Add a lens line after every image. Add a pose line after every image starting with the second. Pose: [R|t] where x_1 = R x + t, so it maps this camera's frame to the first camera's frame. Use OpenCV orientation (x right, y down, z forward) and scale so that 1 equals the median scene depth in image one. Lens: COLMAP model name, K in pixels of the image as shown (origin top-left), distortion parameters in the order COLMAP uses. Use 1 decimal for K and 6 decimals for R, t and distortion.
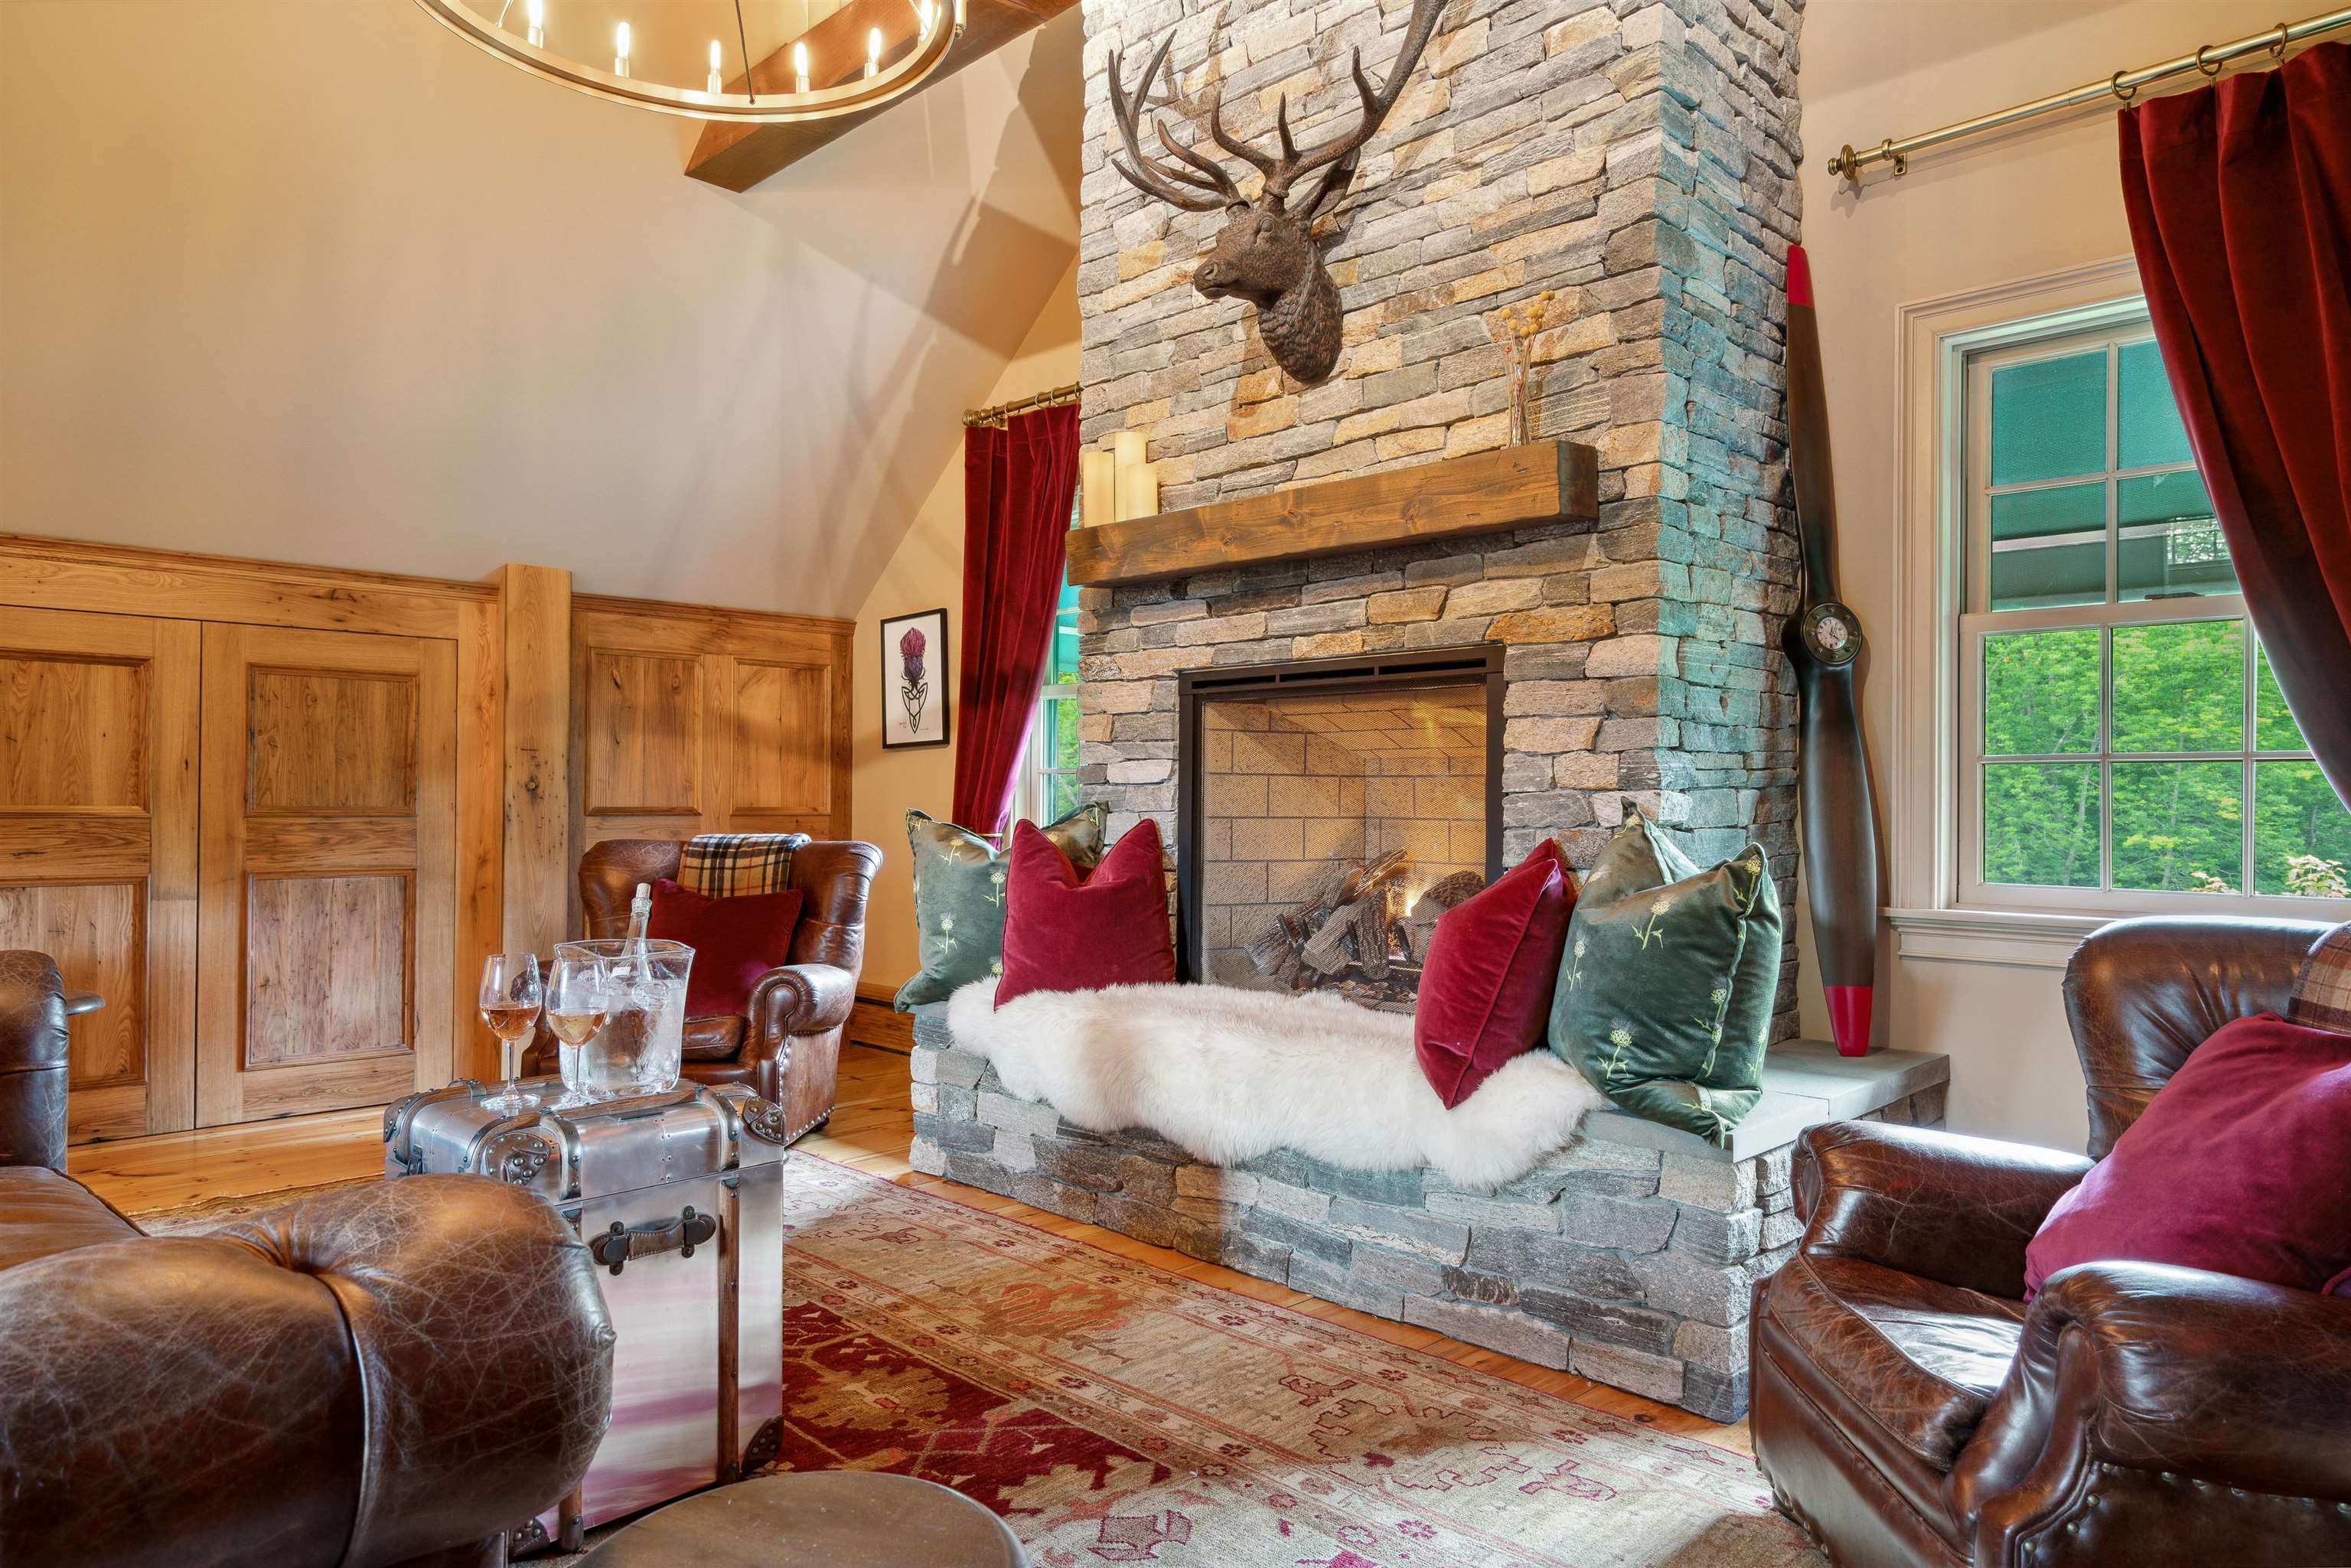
lens RADIAL K [[1494.5, 0, 1169.2], [0, 1494.5, 793.0], [0, 0, 1]] dist [0.020378, -0.001725]
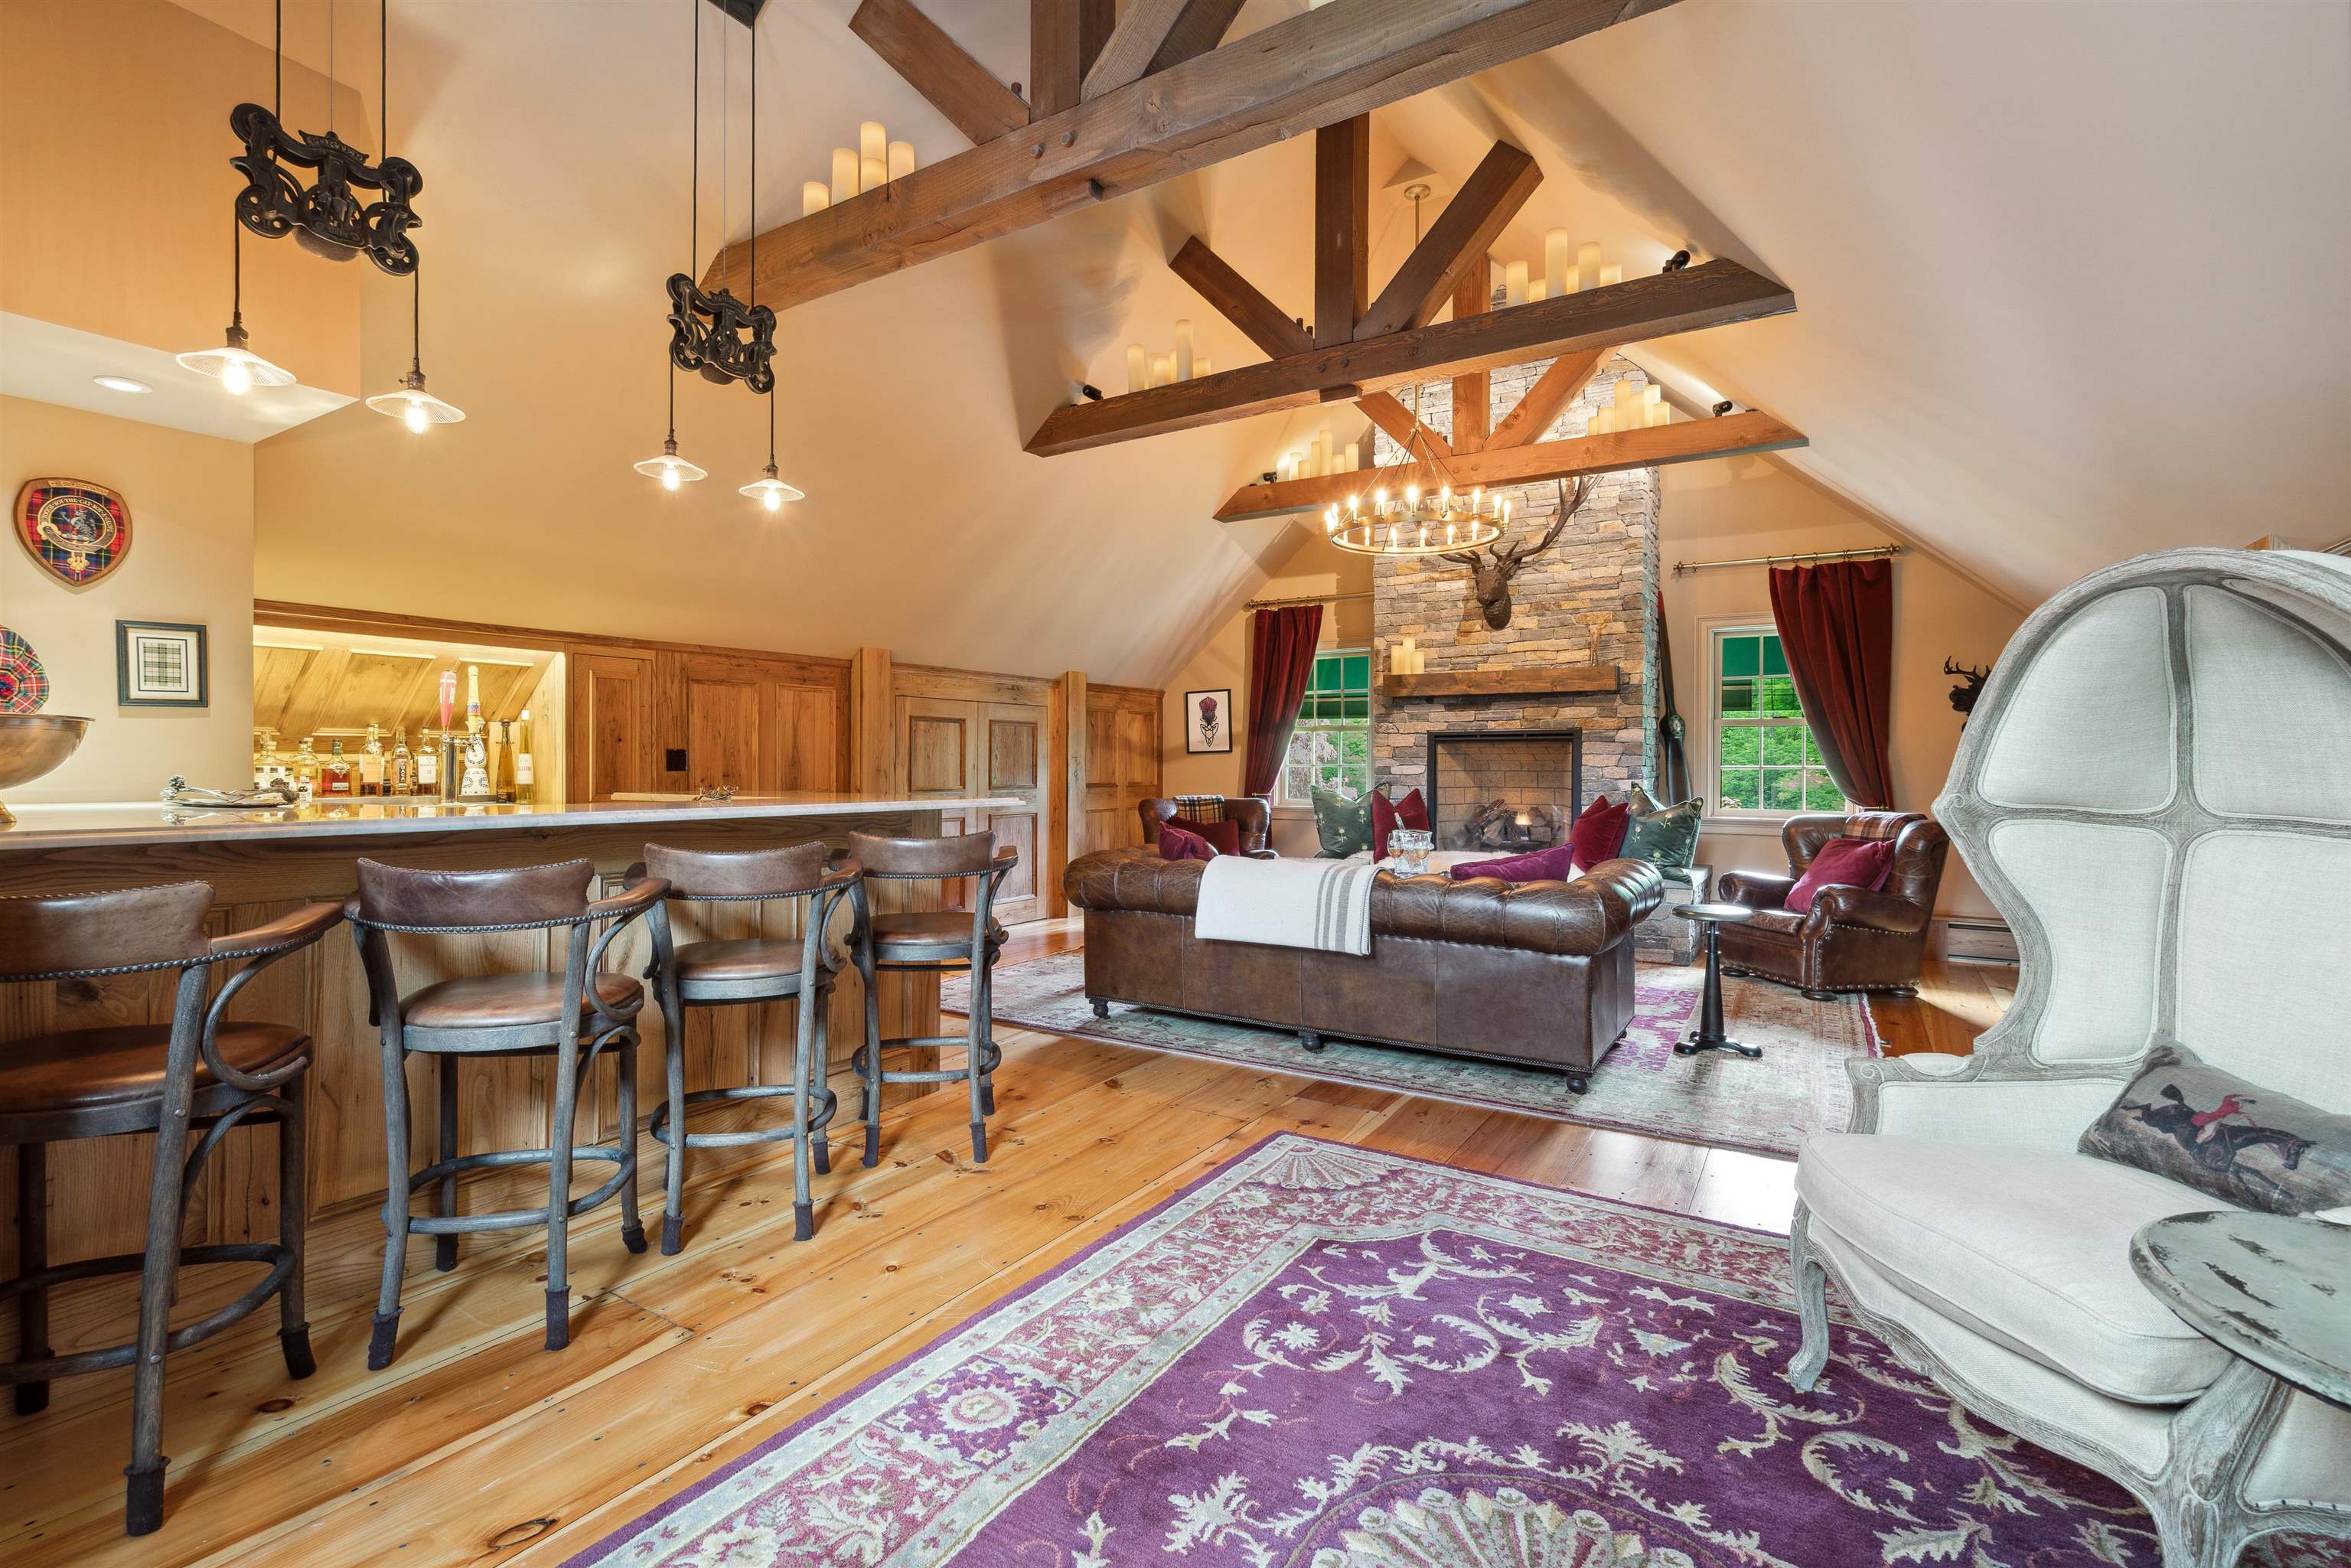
lens RADIAL K [[1083.9, 0, 1179.9], [0, 1083.9, 771.5], [0, 0, 1]] dist [-0.002478, -0.000015]
pose [[0.974271, -0.003353, 0.225353, -0.870815], [0.000815, 0.999935, 0.011356, -0.035063], [-0.225376, -0.010880, 0.974211, -0.757669]]
